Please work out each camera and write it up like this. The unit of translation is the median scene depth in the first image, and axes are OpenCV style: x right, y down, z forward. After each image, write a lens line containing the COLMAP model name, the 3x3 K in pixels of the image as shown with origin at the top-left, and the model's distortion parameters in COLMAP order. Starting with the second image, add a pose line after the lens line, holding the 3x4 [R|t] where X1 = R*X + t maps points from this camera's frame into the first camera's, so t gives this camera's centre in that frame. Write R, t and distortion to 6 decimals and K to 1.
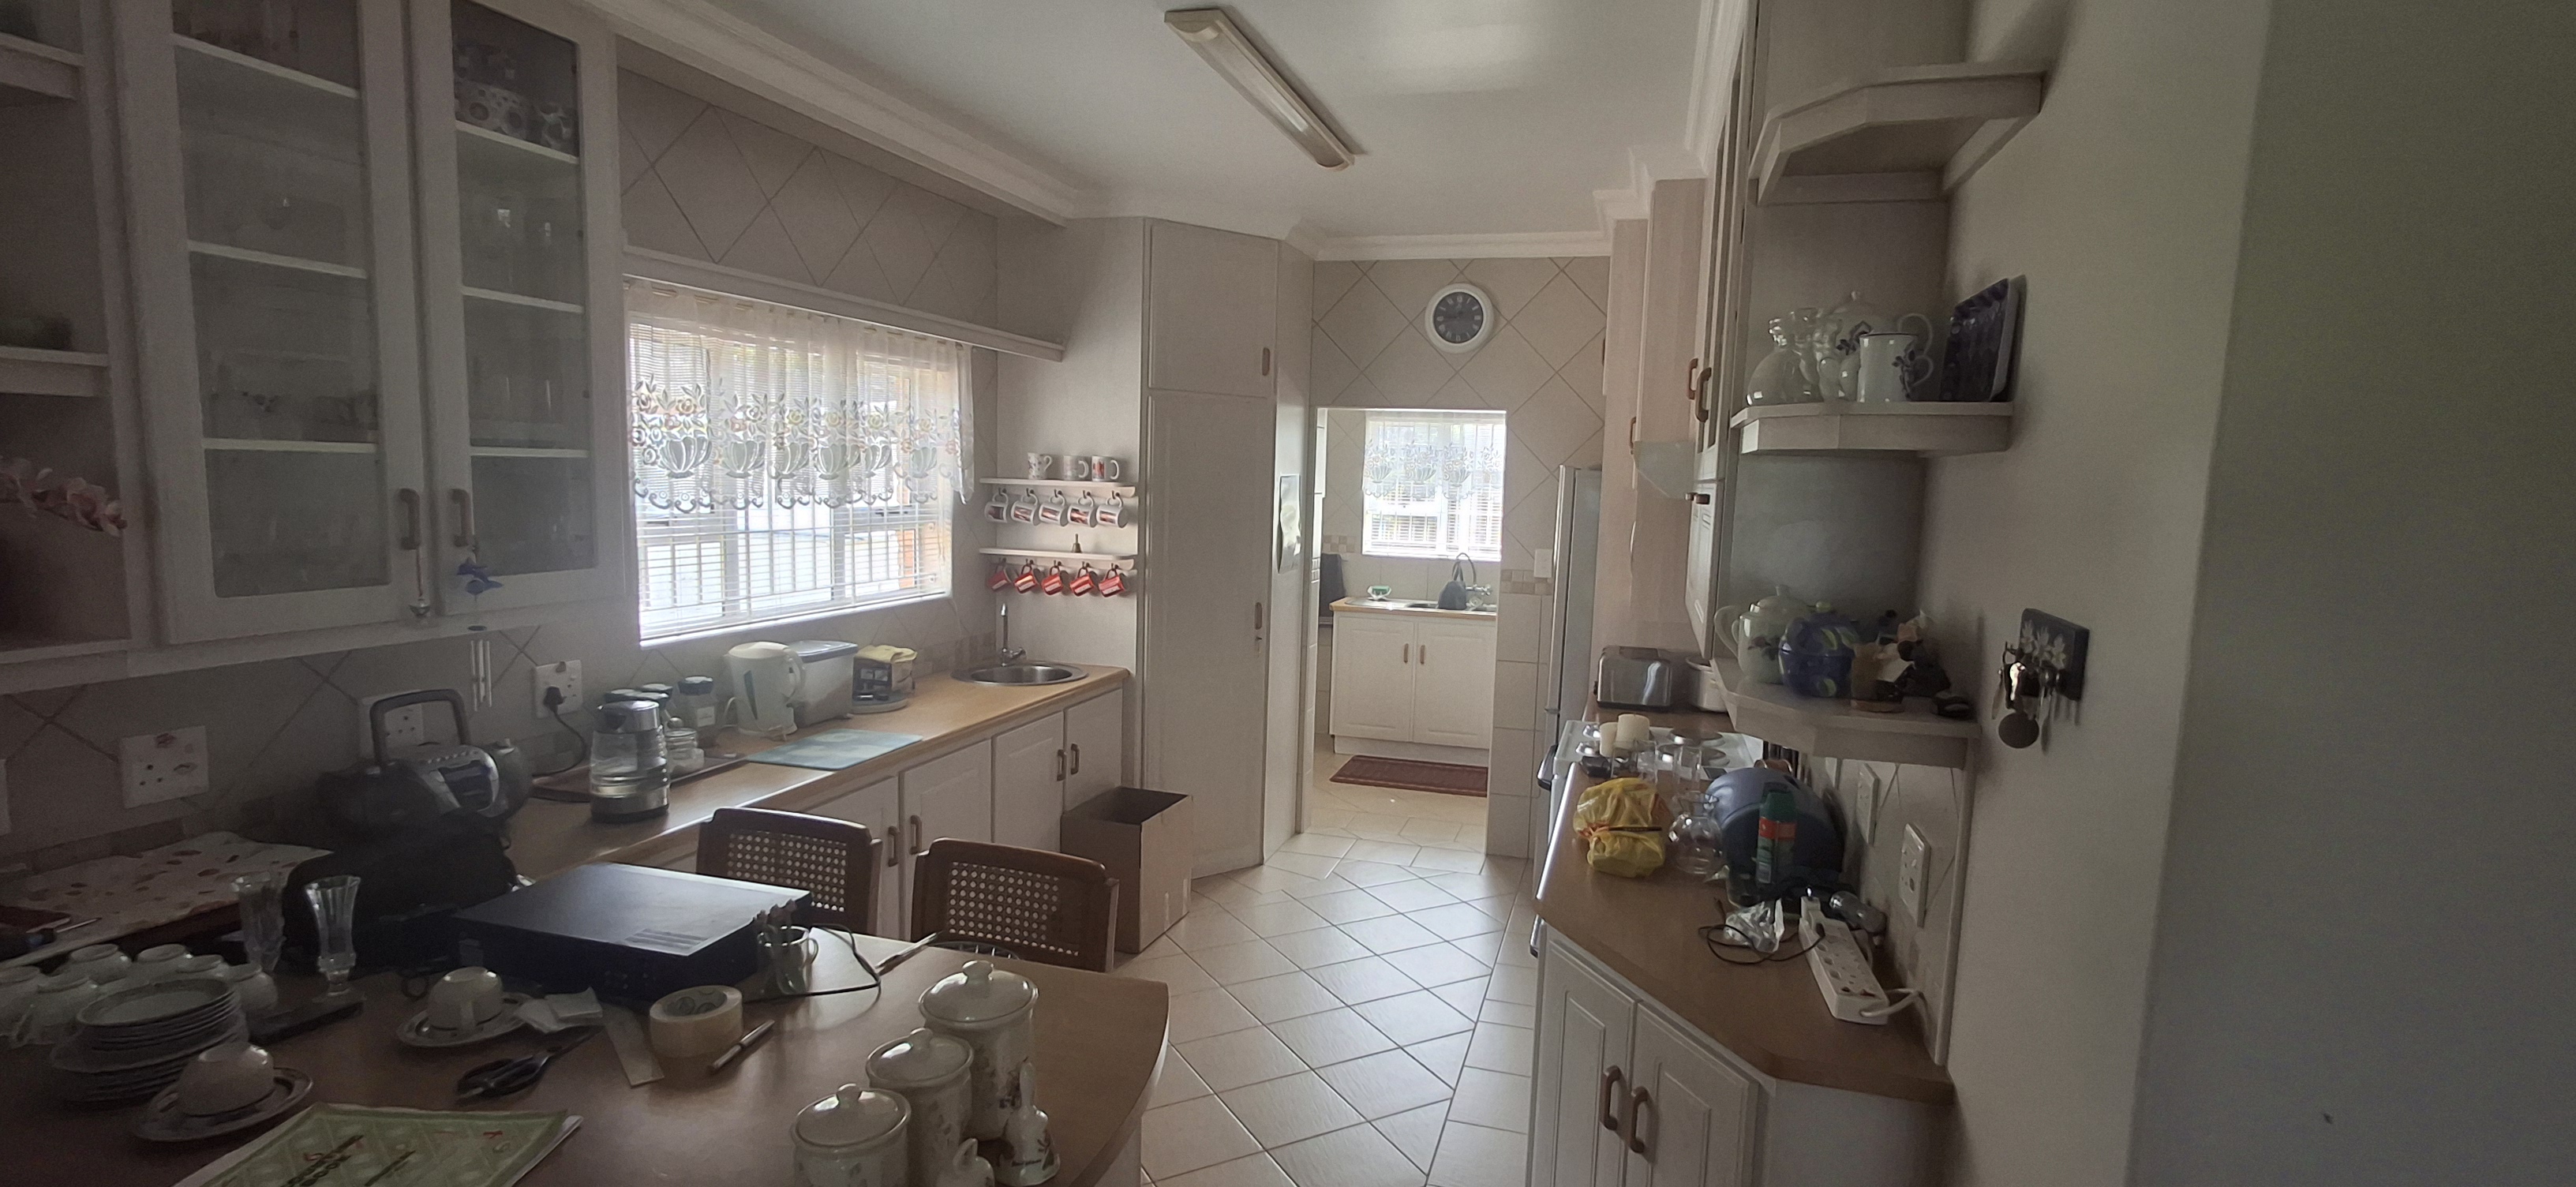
lens RADIAL K [[1185.7, 0, 1300.0], [0, 1185.7, 600.5], [0, 0, 1]] dist [-0.002514, 0.006059]
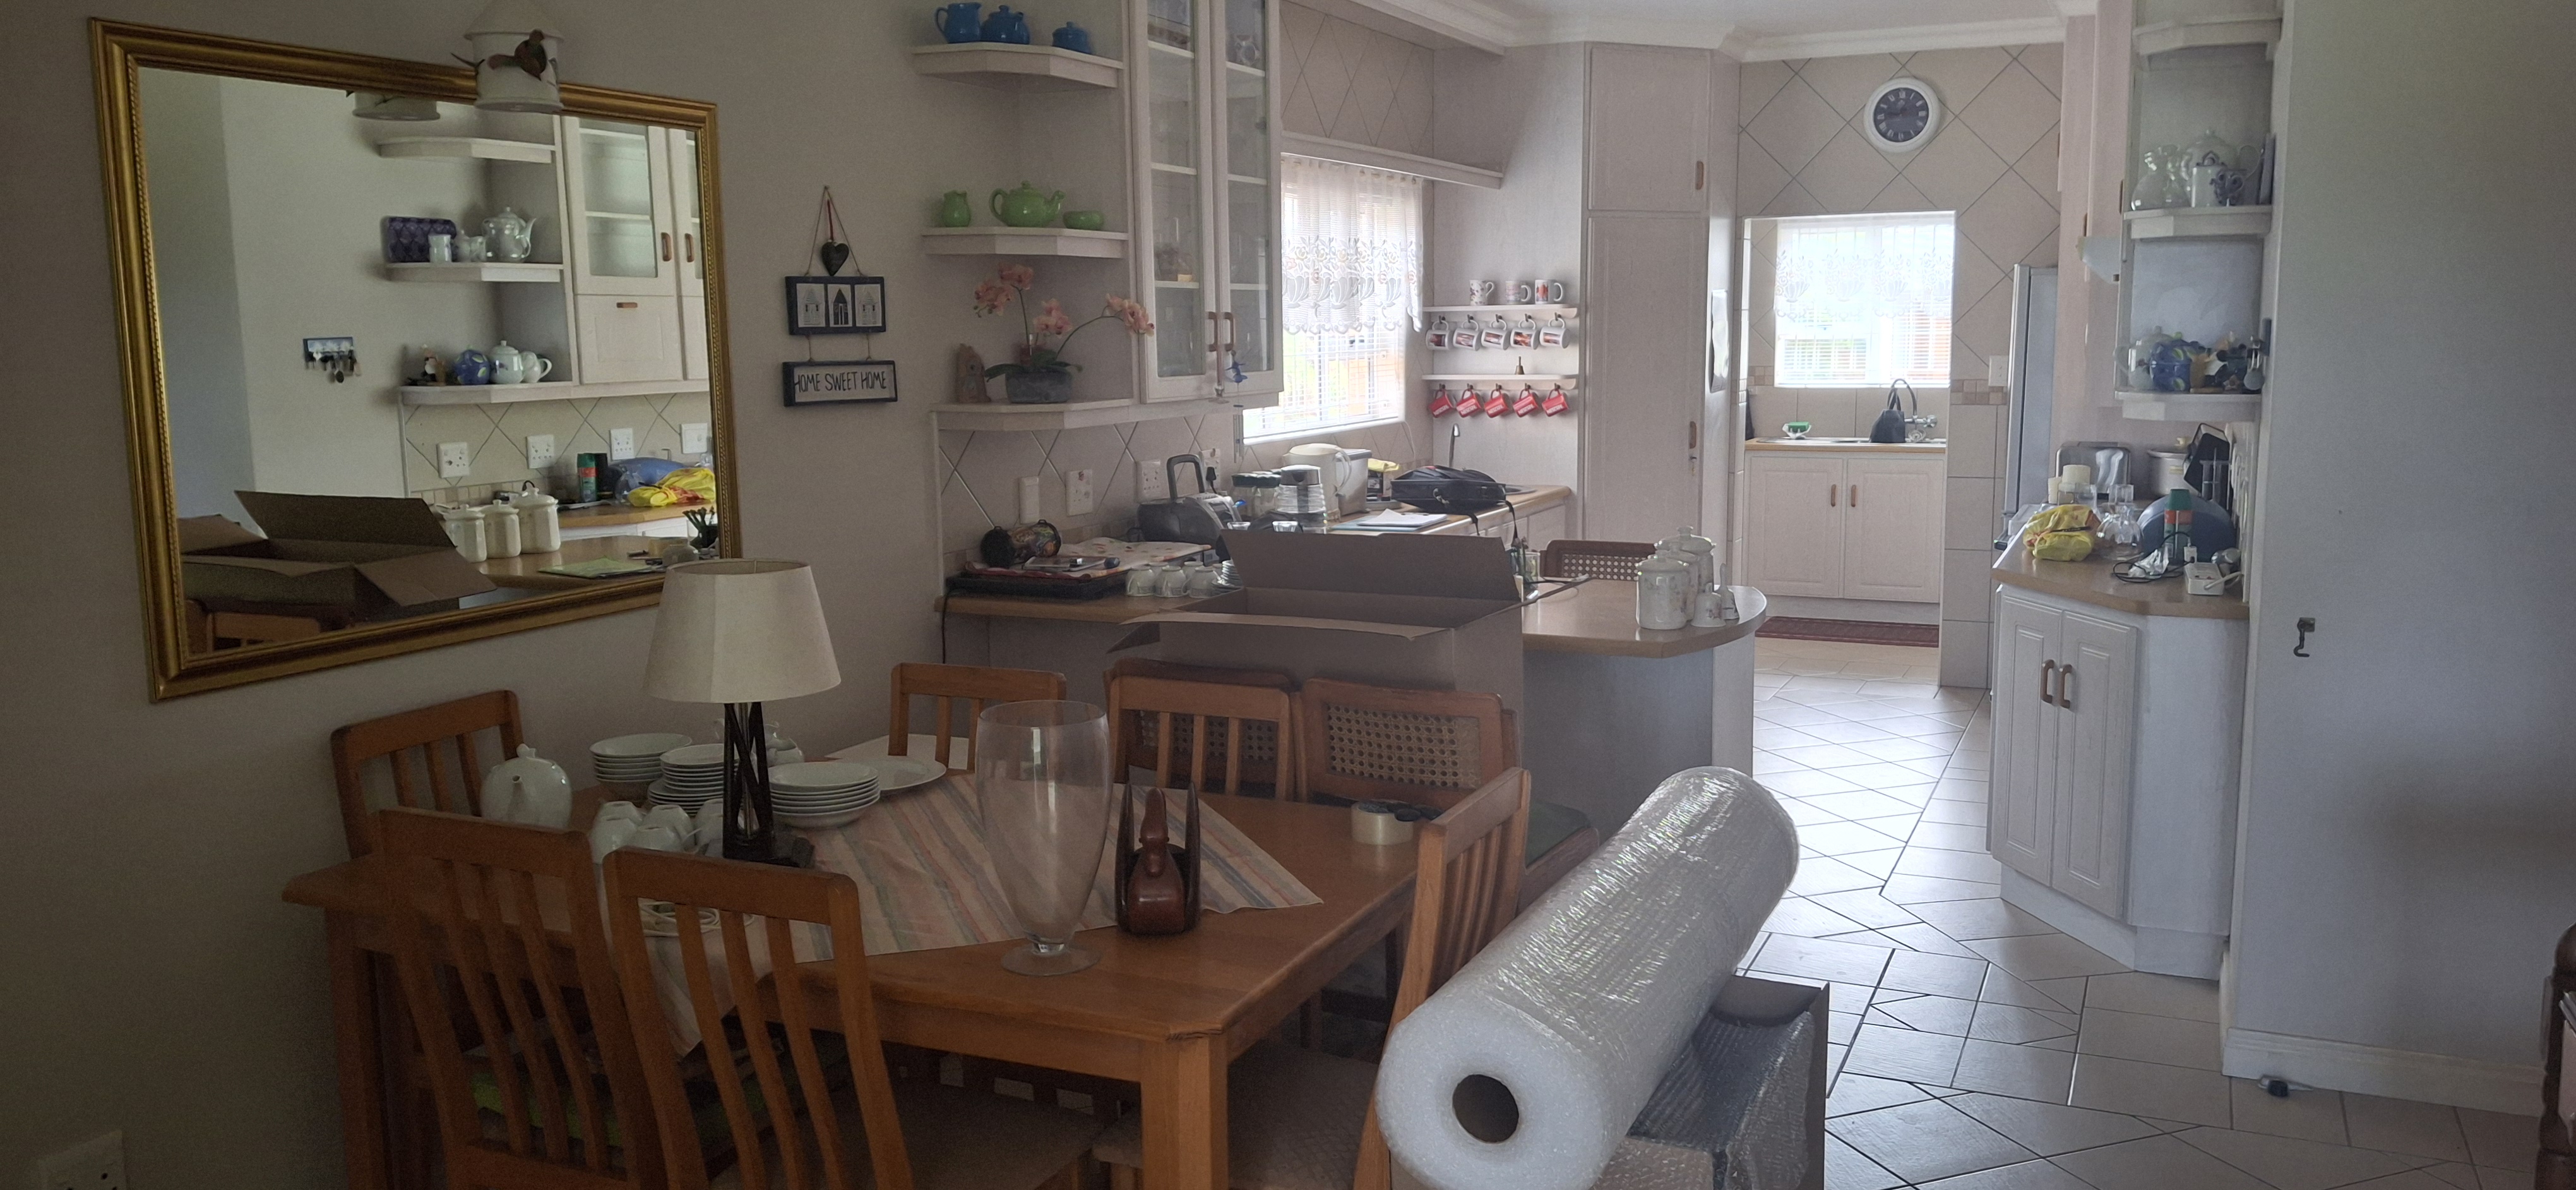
lens RADIAL K [[1961.1, 0, 1289.7], [0, 1961.1, 584.1], [0, 0, 1]] dist [0.172060, -0.384799]
pose [[0.989381, -0.021938, -0.143681, -0.144419], [0.025281, 0.999450, 0.021479, 0.100439], [0.143131, -0.024883, 0.989391, -0.734806]]
